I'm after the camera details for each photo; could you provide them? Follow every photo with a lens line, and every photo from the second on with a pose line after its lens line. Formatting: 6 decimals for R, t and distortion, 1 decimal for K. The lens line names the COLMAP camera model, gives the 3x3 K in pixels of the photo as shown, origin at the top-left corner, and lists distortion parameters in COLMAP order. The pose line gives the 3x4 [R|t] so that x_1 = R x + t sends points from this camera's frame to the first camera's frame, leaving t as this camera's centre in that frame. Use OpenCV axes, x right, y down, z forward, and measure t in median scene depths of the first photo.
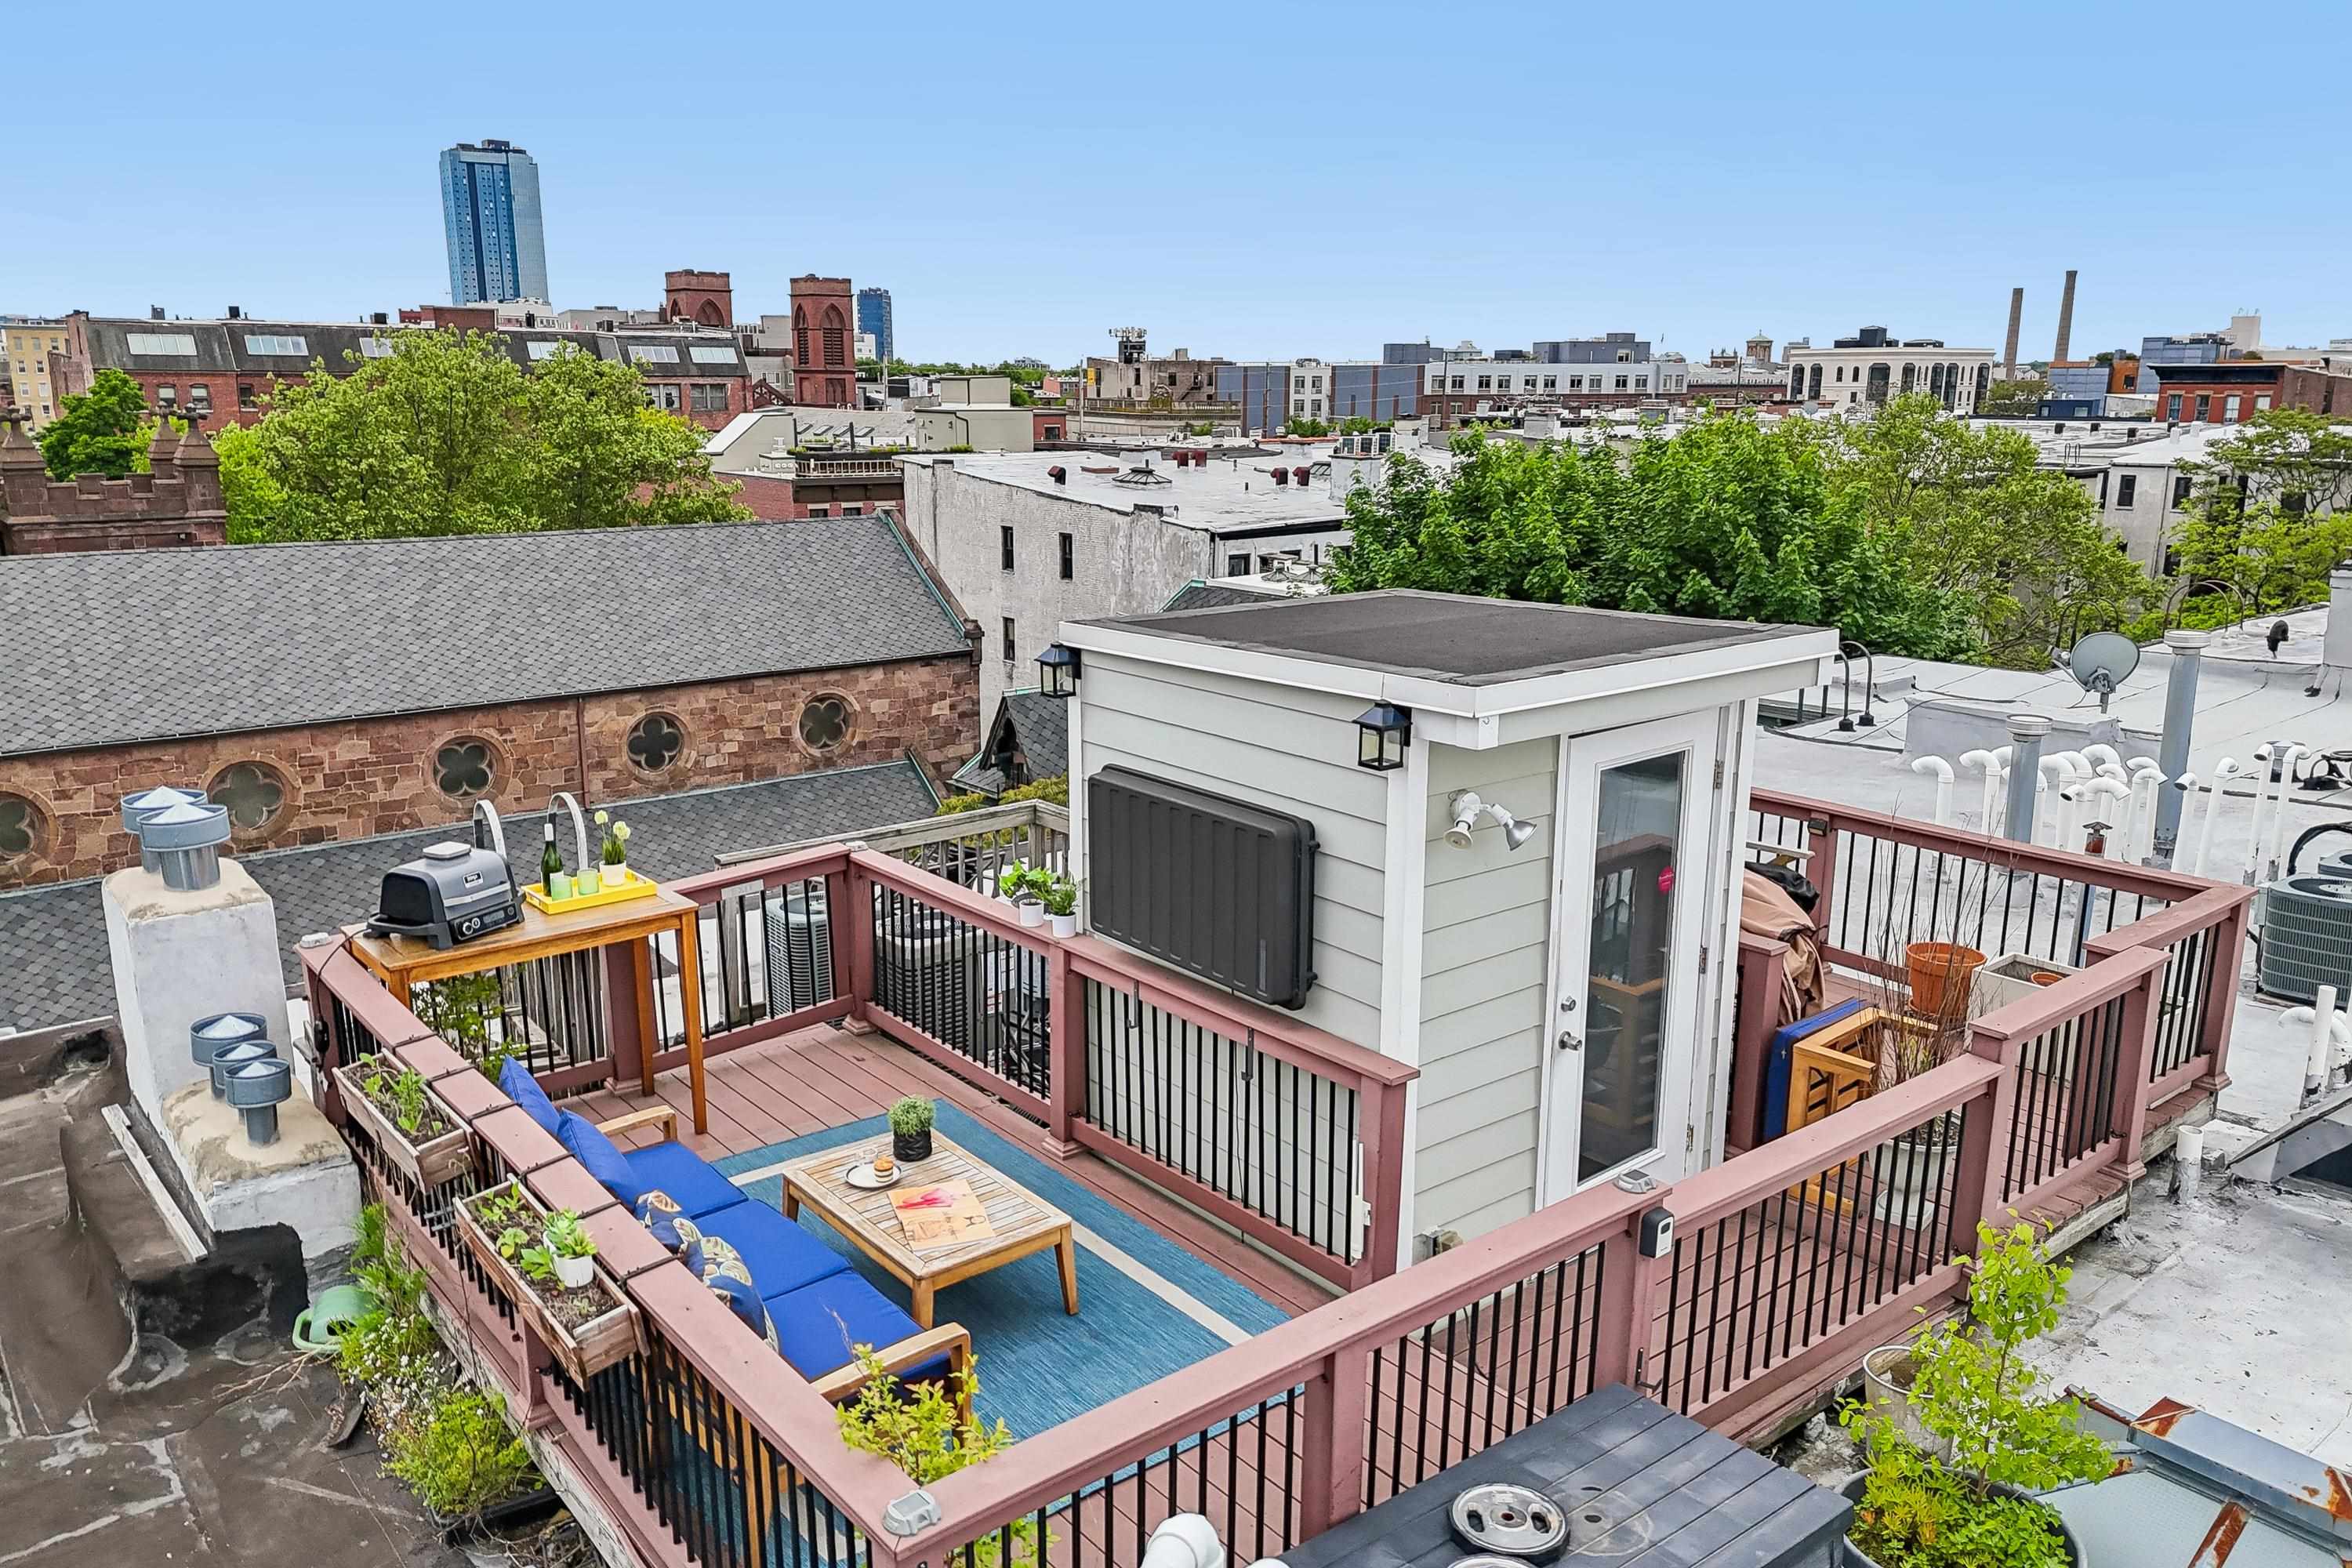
lens RADIAL K [[1710.8, 0, 1158.6], [0, 1710.8, 780.5], [0, 0, 1]] dist [0.085945, -0.077678]
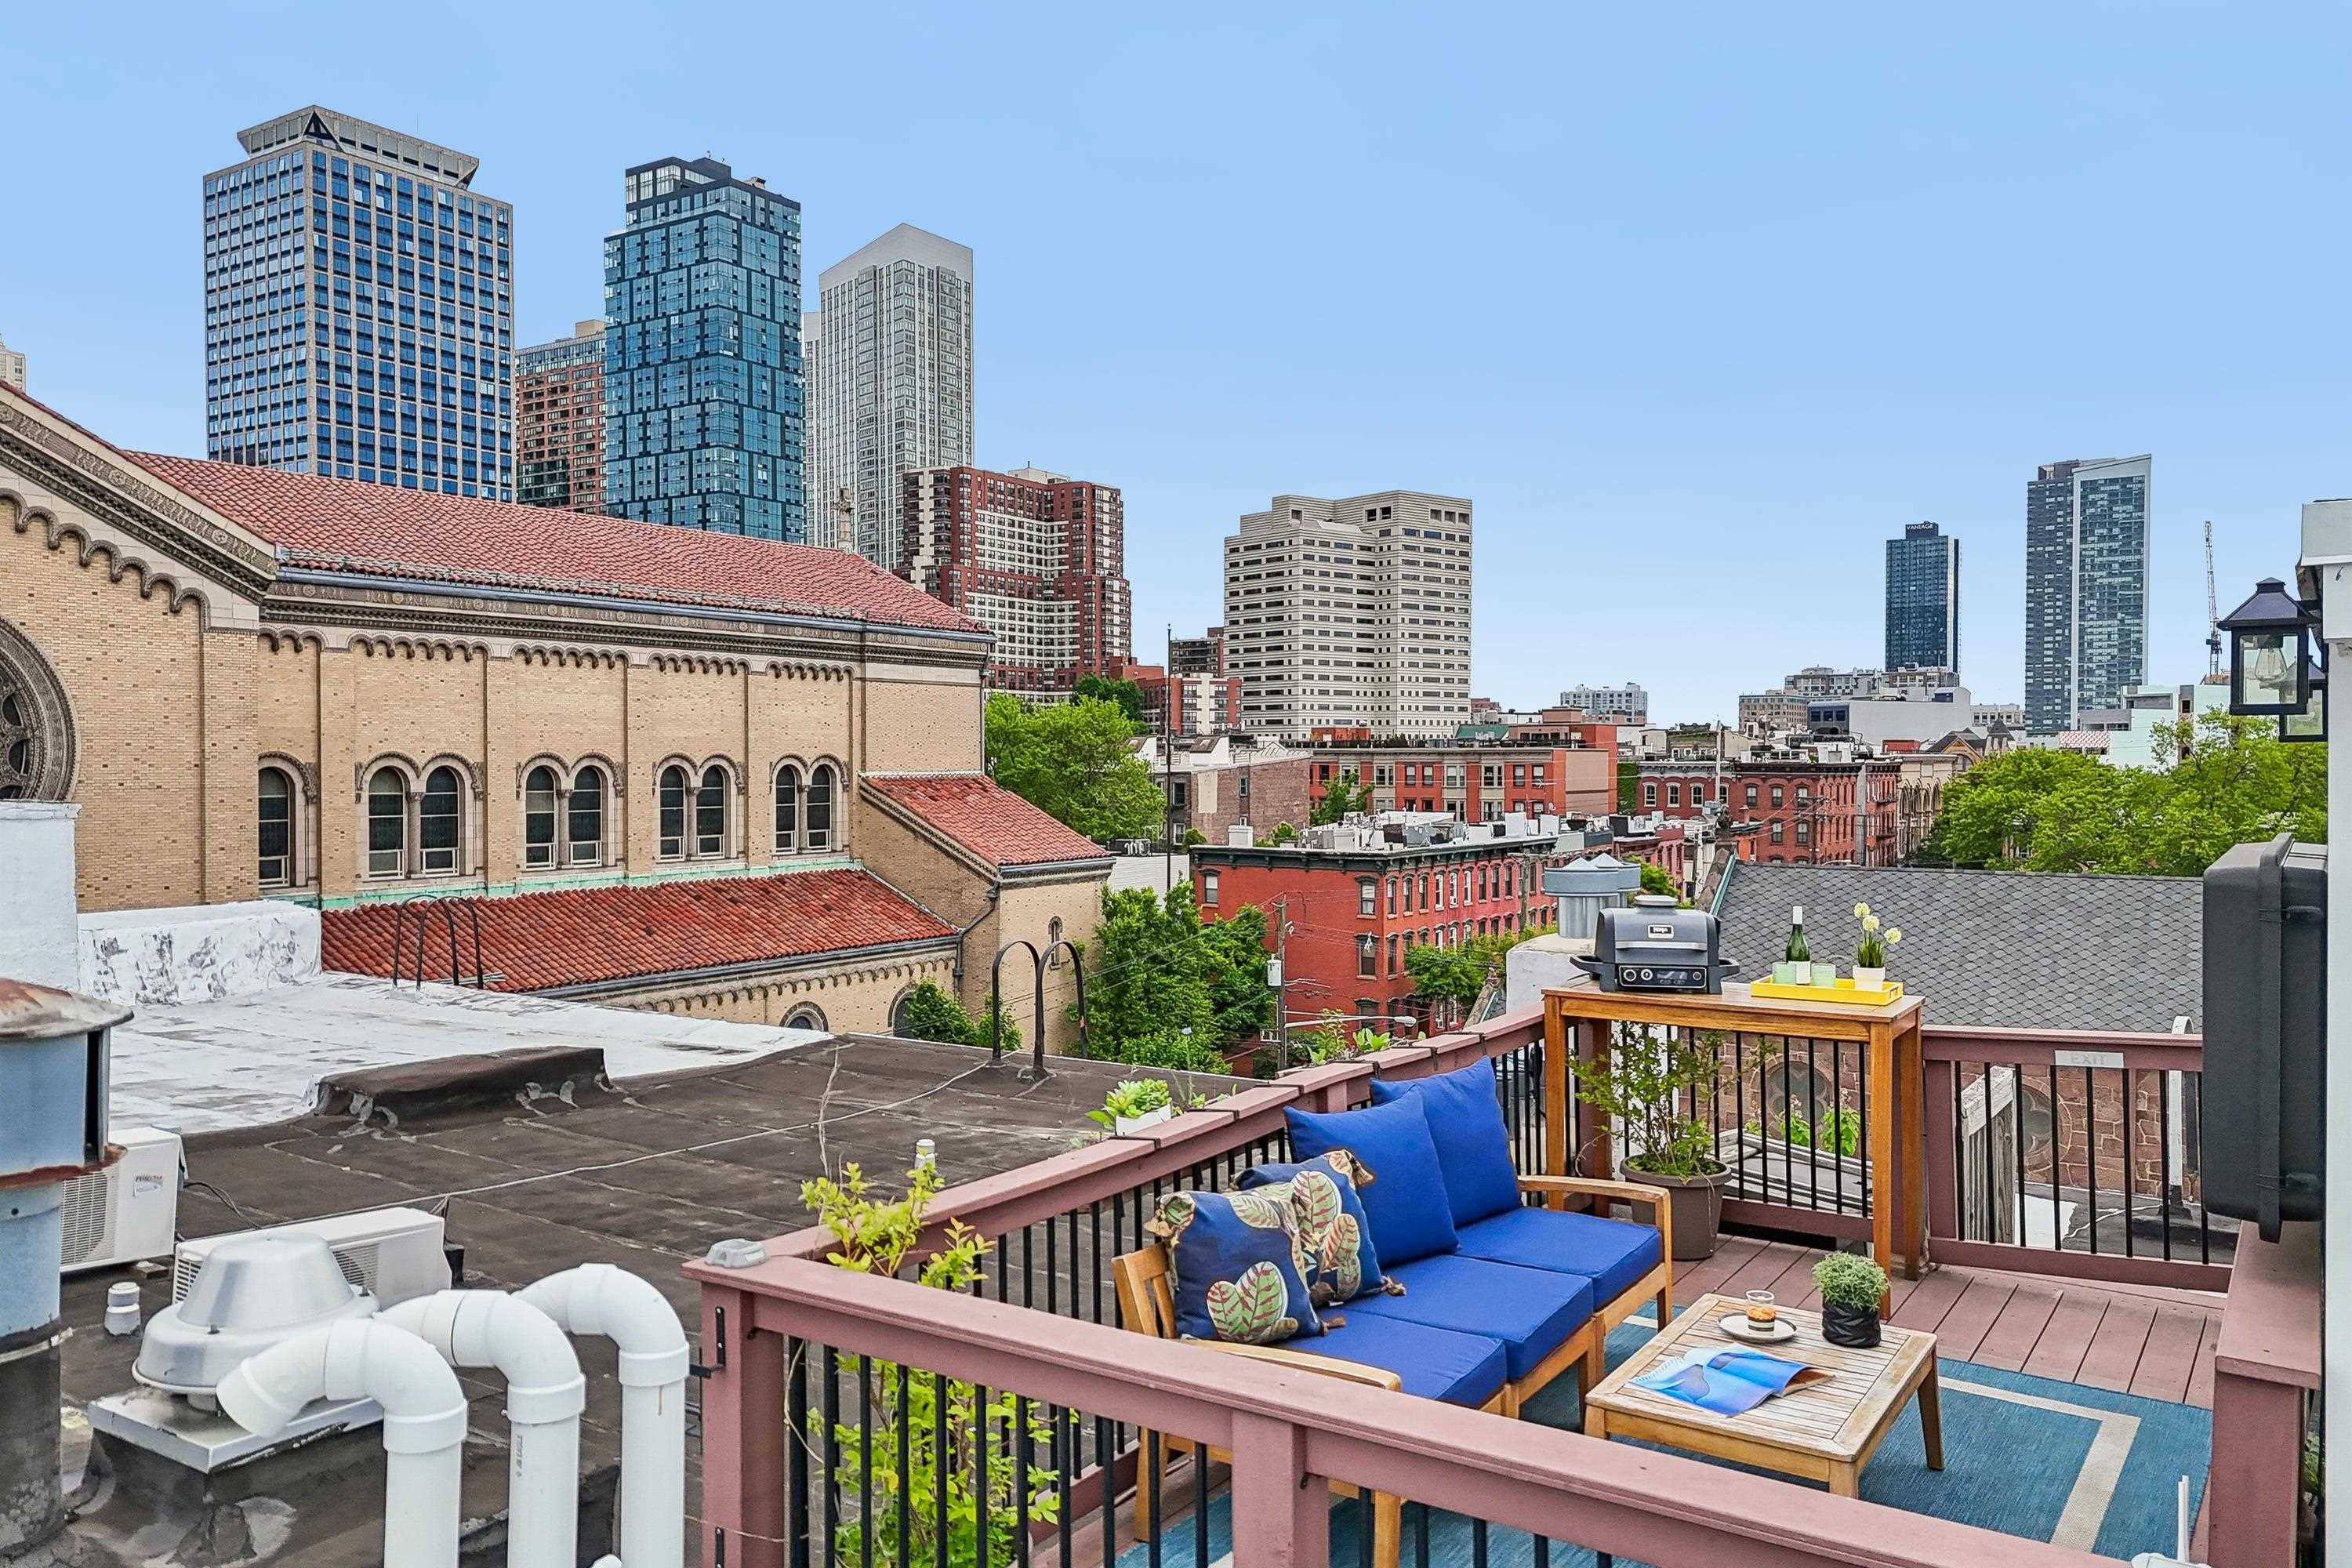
lens RADIAL K [[1711.7, 0, 1176.0], [0, 1711.7, 784.0], [0, 0, 1]] dist [0.112813, -0.172035]
pose [[0.297680, 0.009984, -0.954613, 0.080036], [-0.215685, 0.974794, -0.057062, 0.016687], [0.929982, 0.222882, 0.292330, 0.084620]]
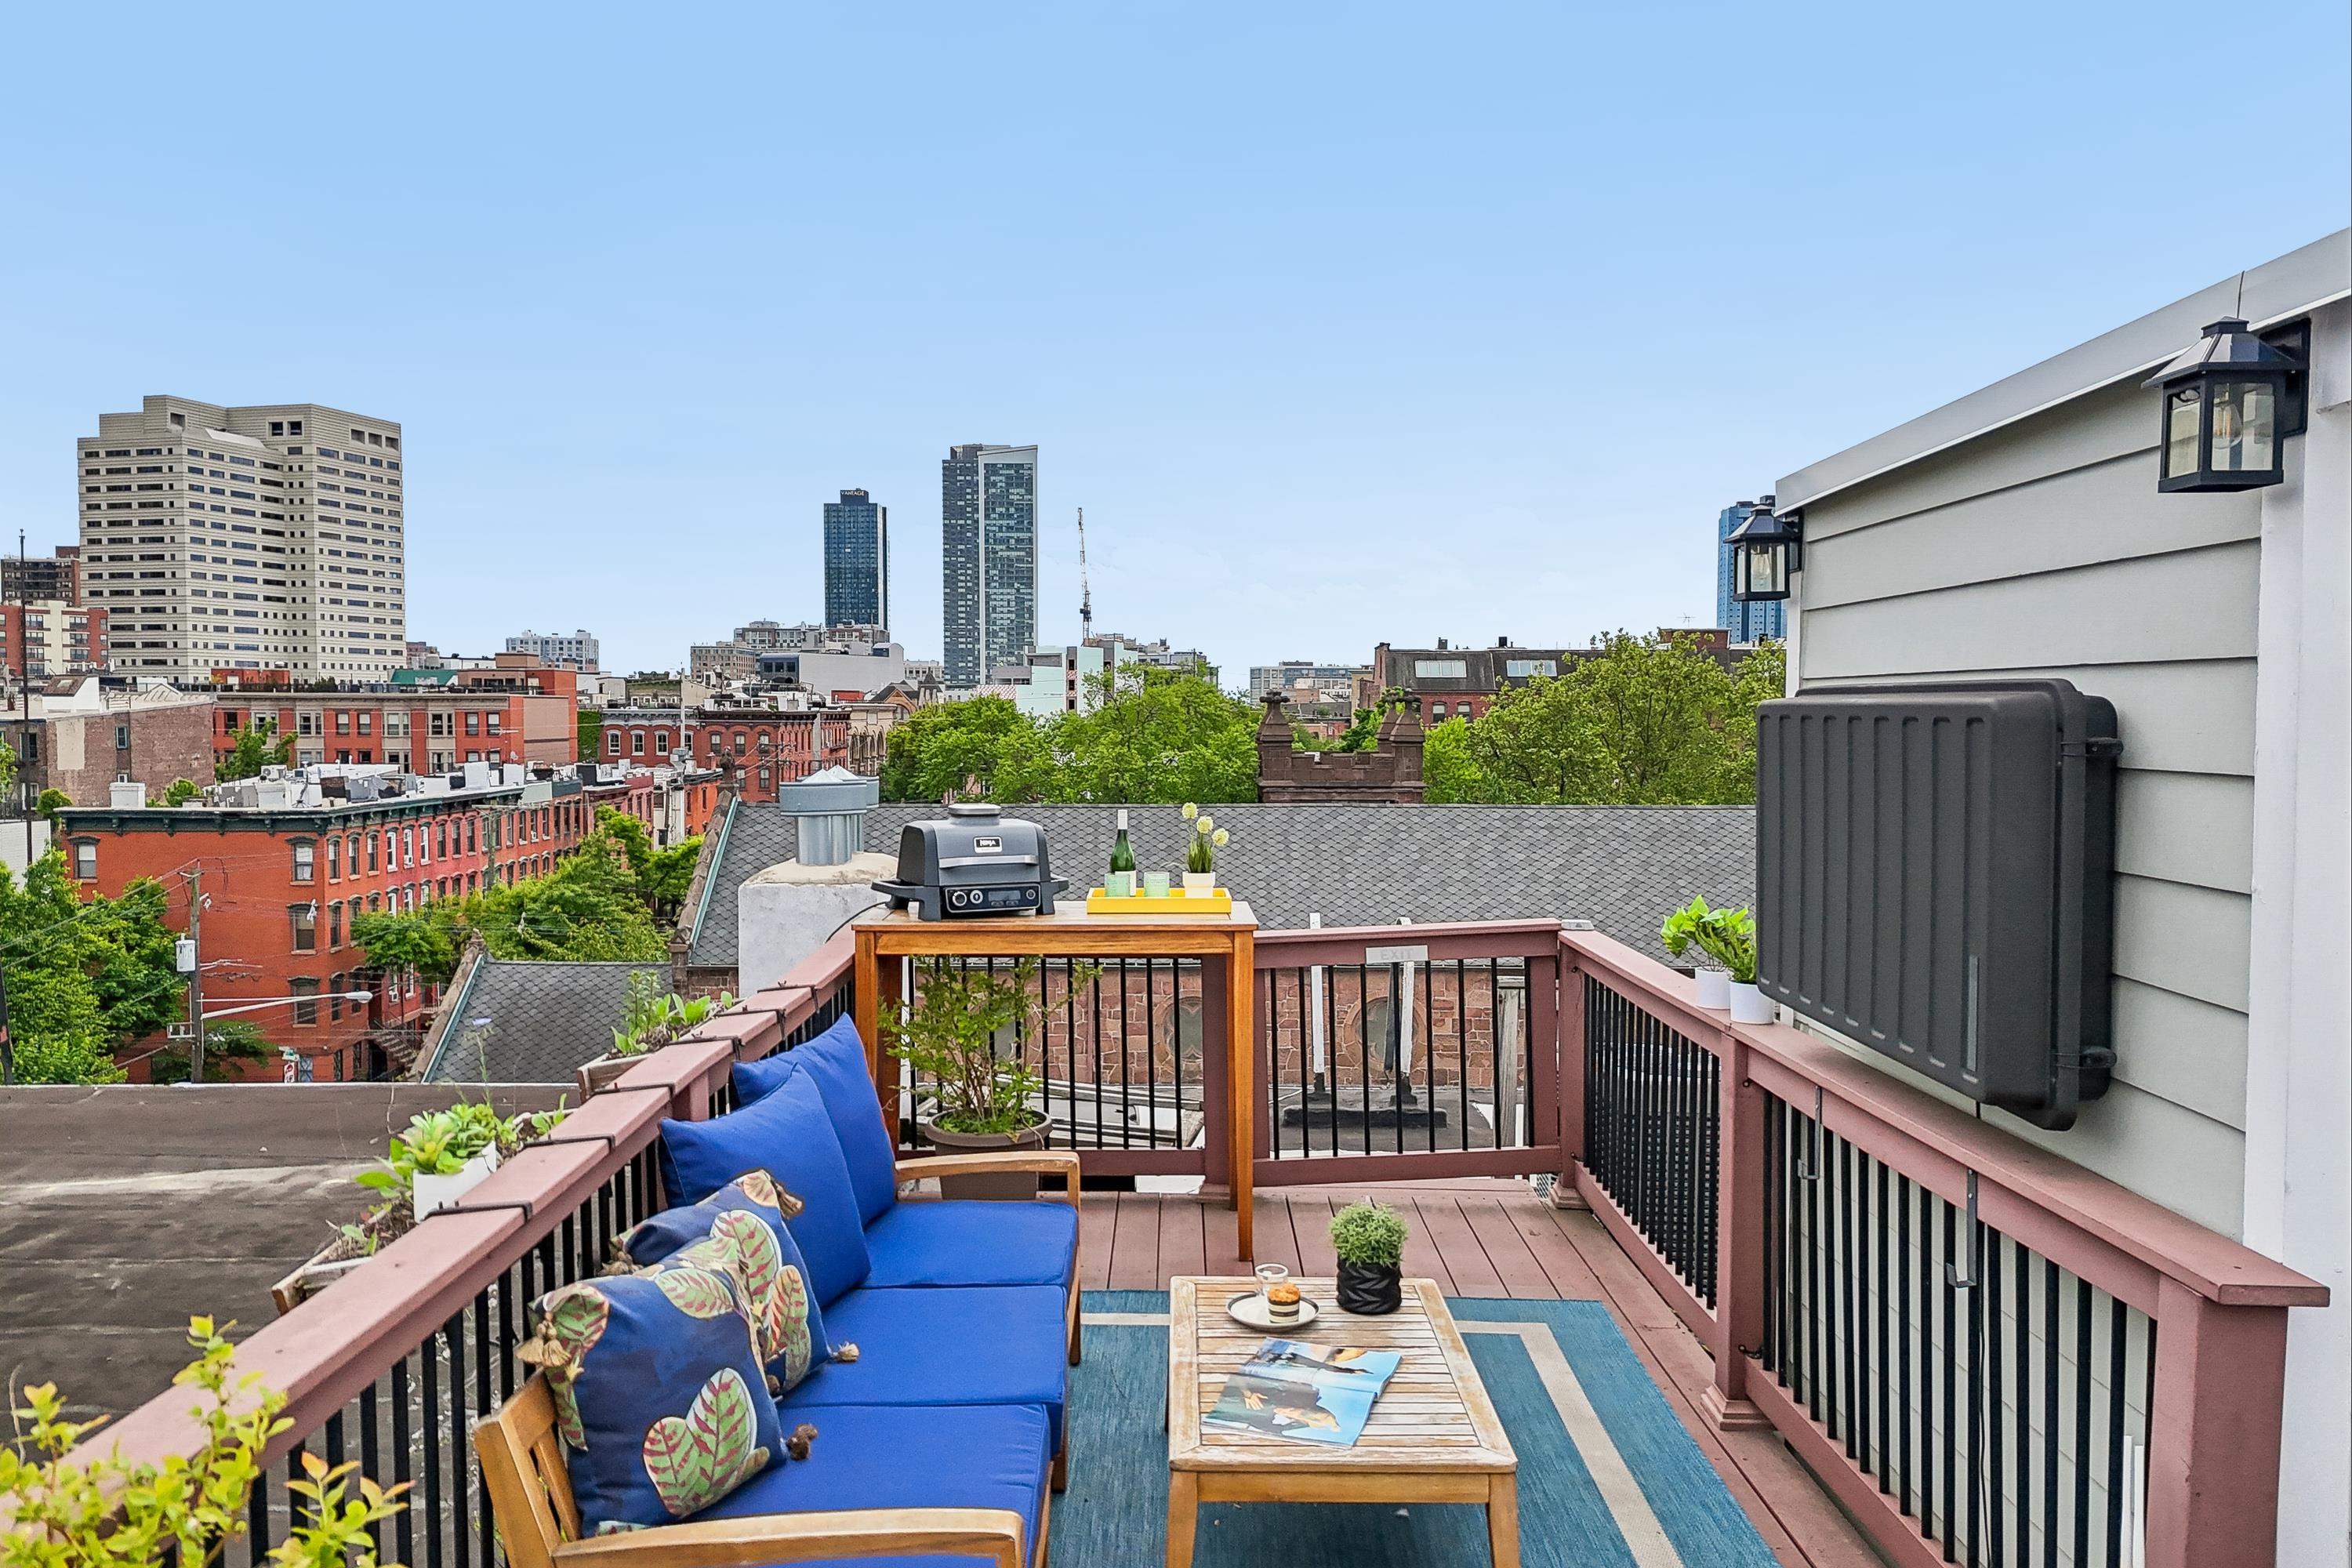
lens RADIAL K [[1710.8, 0, 1158.6], [0, 1710.8, 780.5], [0, 0, 1]] dist [0.085945, -0.077678]
pose [[0.772994, 0.023121, -0.633991, 0.030467], [-0.142633, 0.980085, -0.138163, 0.023343], [0.618171, 0.197227, 0.760898, 0.082200]]
